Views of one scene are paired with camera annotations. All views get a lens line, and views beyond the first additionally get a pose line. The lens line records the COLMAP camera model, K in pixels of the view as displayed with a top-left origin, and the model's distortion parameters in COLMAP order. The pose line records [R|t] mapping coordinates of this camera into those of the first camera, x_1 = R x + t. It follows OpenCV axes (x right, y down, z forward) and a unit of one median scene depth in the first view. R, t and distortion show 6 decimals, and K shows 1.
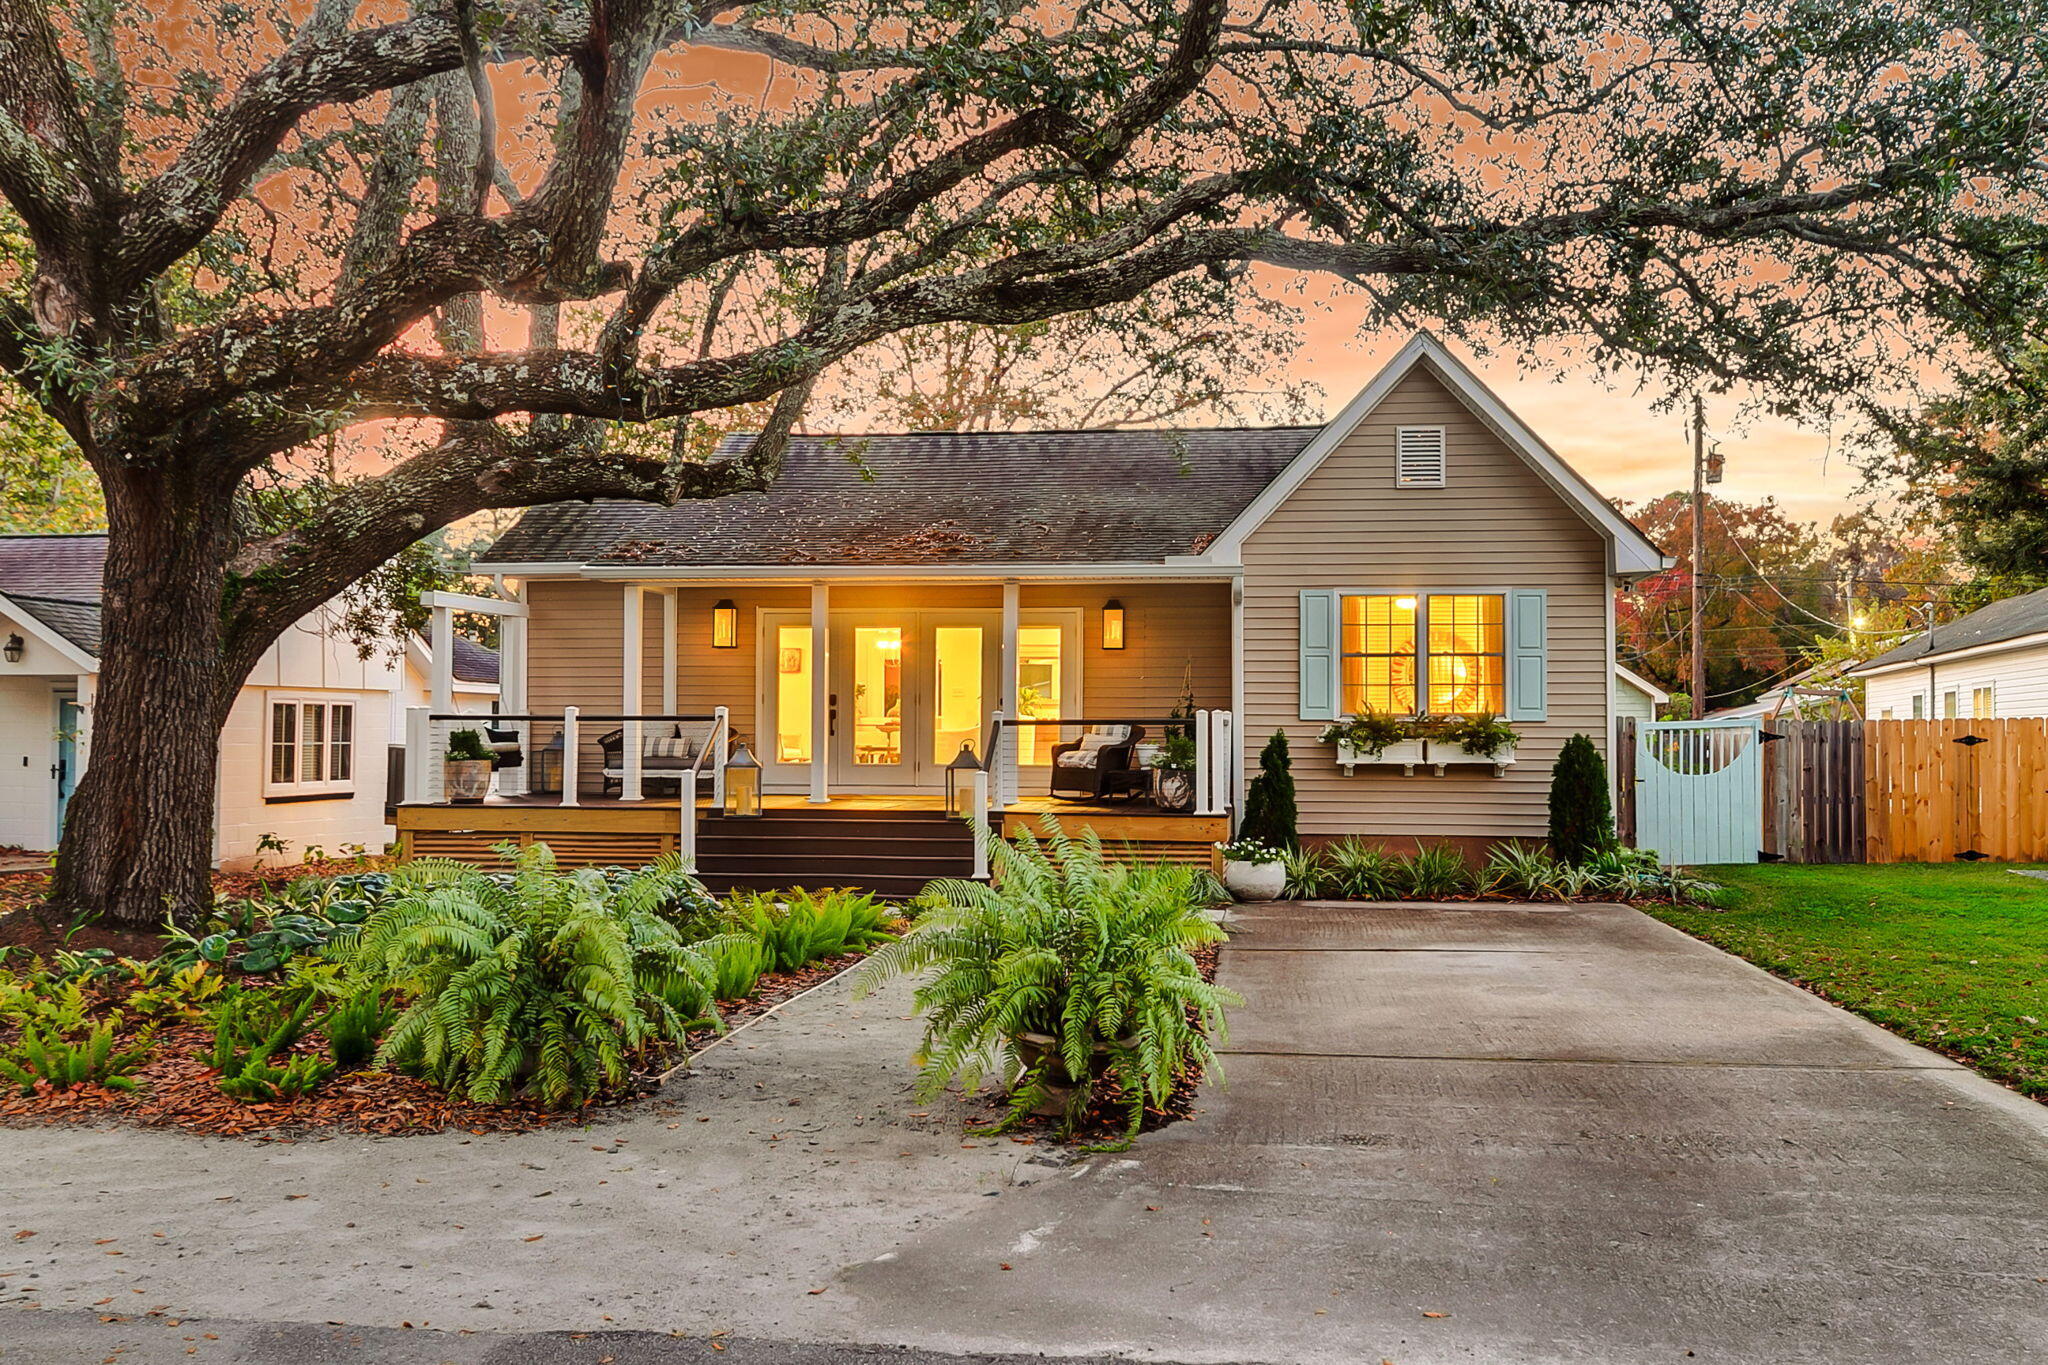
lens RADIAL K [[1777.0, 0, 966.7], [0, 1777.0, 676.3], [0, 0, 1]] dist [-0.001524, 0.000021]
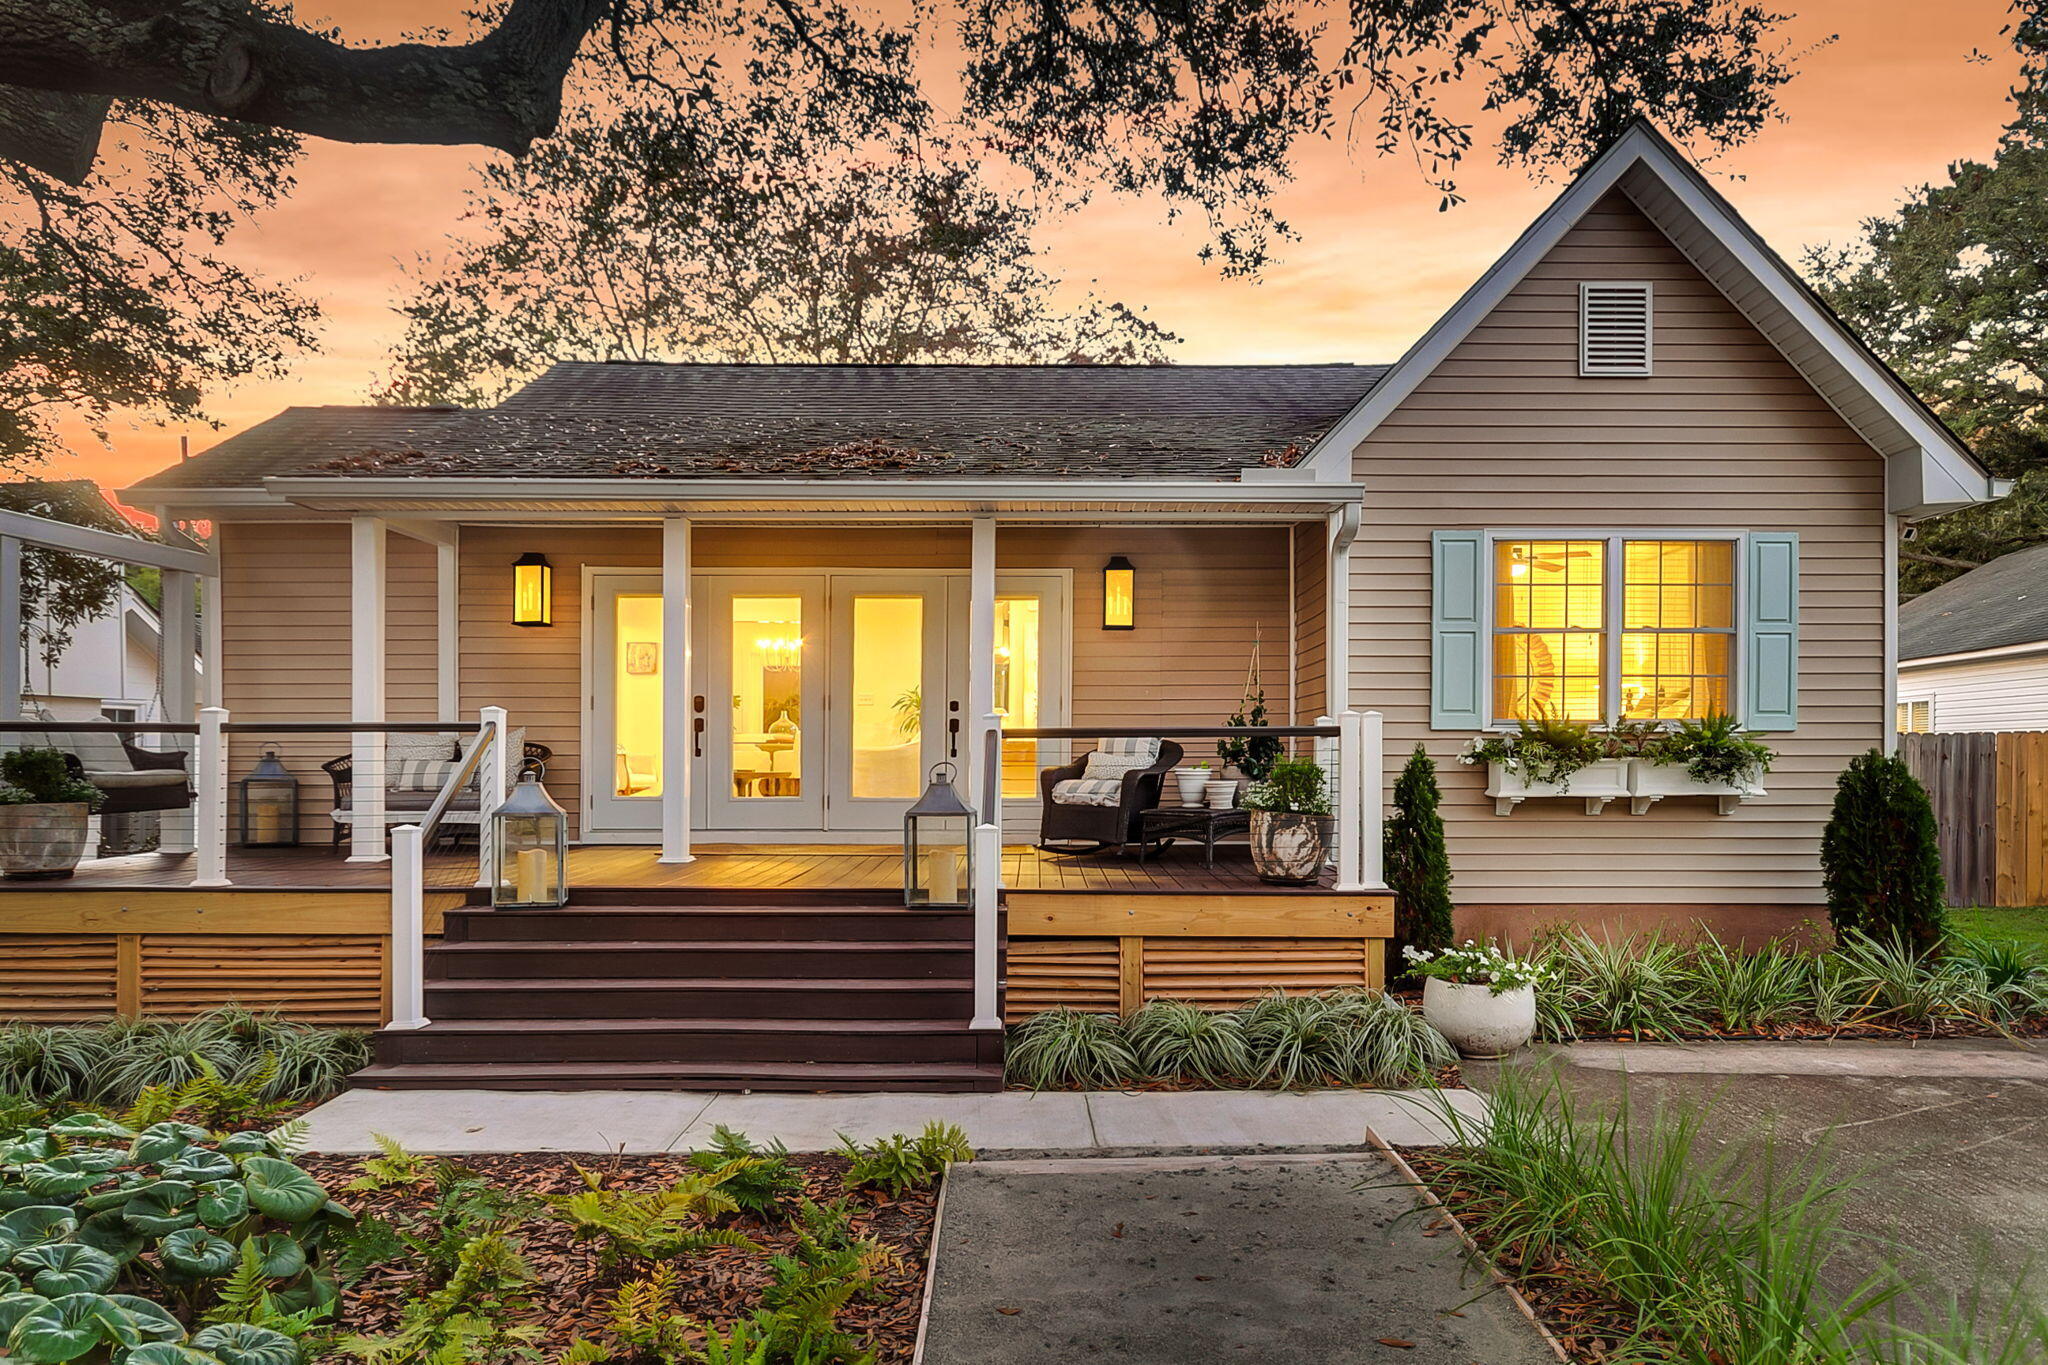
lens RADIAL K [[1275.8, 0, 1022.5], [0, 1275.8, 732.1], [0, 0, 1]] dist [-0.000820, -0.001169]
pose [[0.985794, -0.001190, 0.167954, -0.039817], [-0.001489, 0.999874, 0.015828, 0.018142], [-0.167951, -0.015853, 0.985668, 0.561724]]
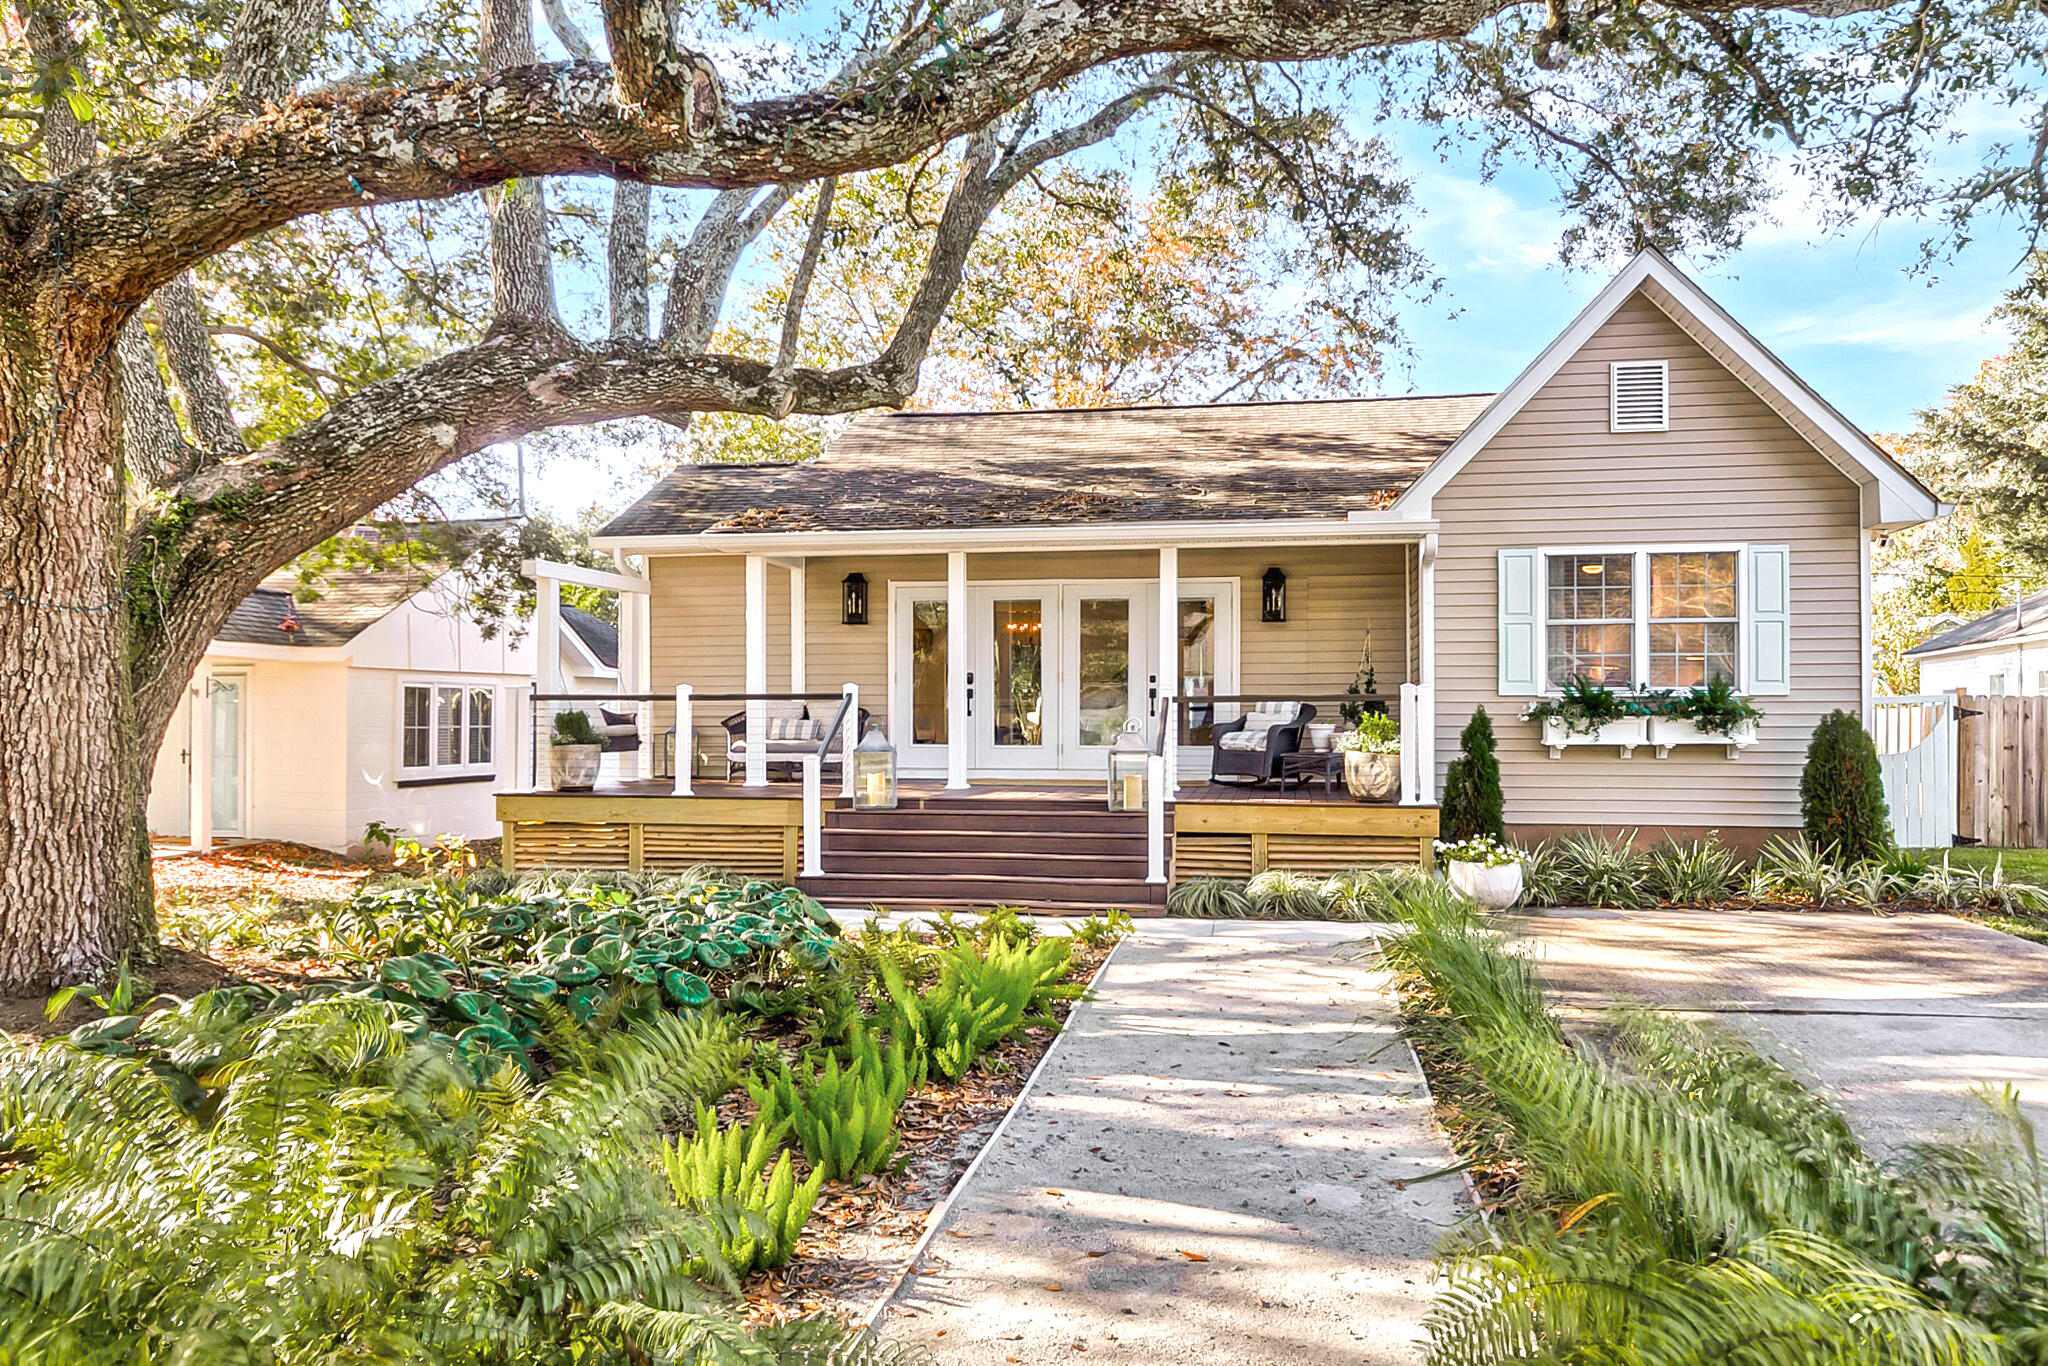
lens RADIAL K [[1358.2, 0, 1024.0], [0, 1358.2, 683.0], [0, 0, 1]] dist [-0.001855, -0.001349]
pose [[0.999847, -0.004974, -0.016750, -0.038879], [0.005084, 0.999966, 0.006520, 0.012612], [0.016717, -0.006604, 0.999838, 0.315787]]
